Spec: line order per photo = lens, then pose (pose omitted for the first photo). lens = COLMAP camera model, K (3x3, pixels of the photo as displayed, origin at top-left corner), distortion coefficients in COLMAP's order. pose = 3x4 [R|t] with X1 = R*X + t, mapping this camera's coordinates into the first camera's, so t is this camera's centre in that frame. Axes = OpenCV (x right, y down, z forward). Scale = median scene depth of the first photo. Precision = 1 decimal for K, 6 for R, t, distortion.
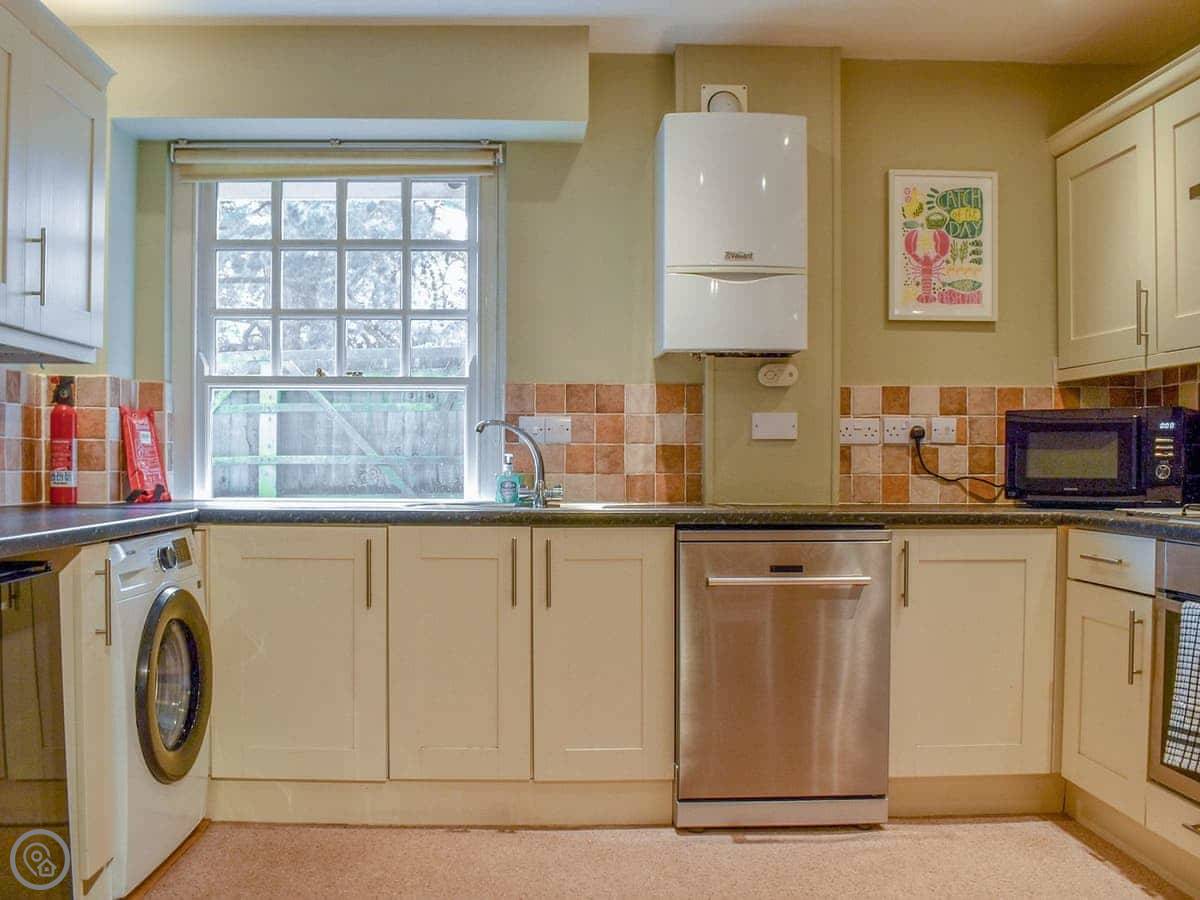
lens RADIAL K [[1179.7, 0, 598.2], [0, 1179.7, 492.1], [0, 0, 1]] dist [-0.094166, 0.022096]
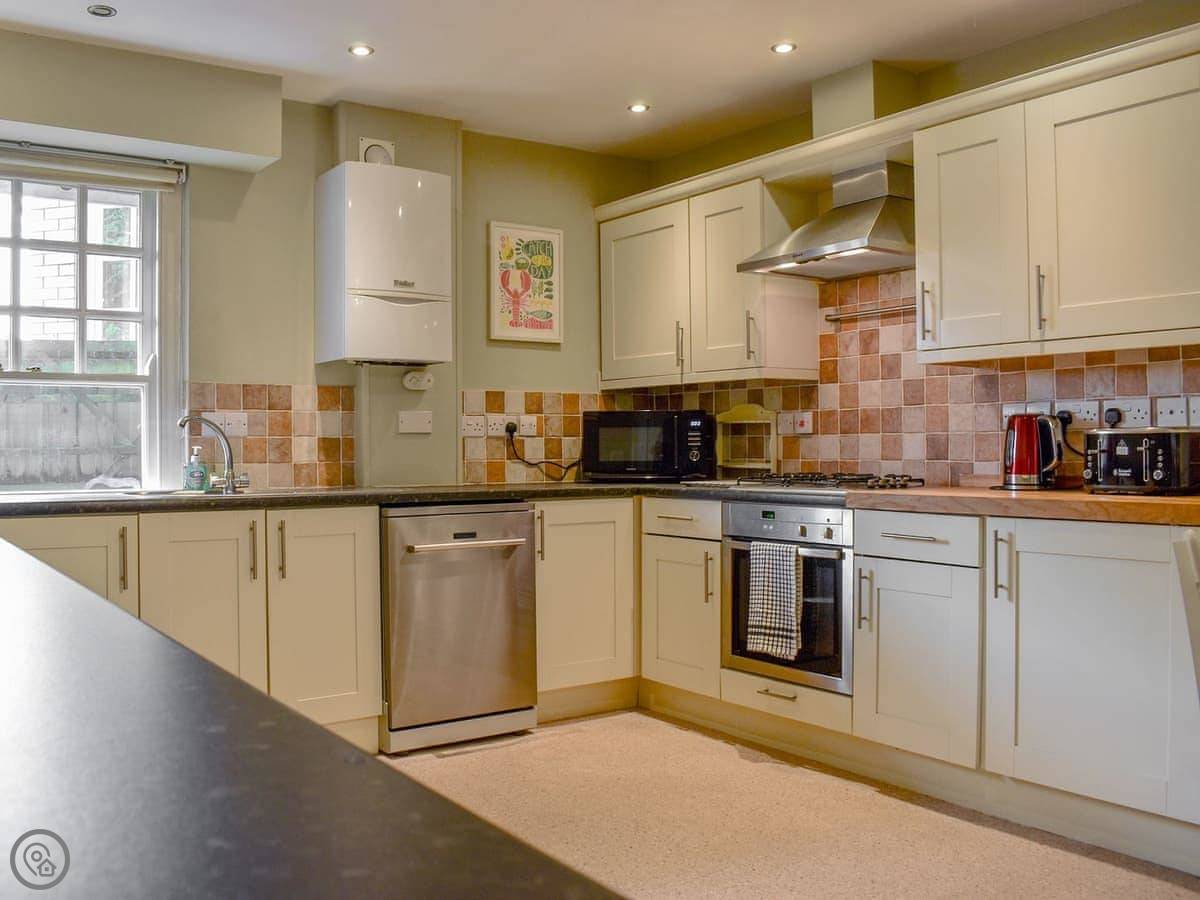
lens RADIAL K [[1119.9, 0, 600.0], [0, 1119.9, 450.0], [0, 0, 1]] dist [-0.107078, 0.011726]
pose [[0.825458, -0.007746, 0.564410, -0.342865], [0.021938, 0.999591, -0.018366, -0.001444], [-0.564037, 0.027543, 0.825290, -0.066664]]
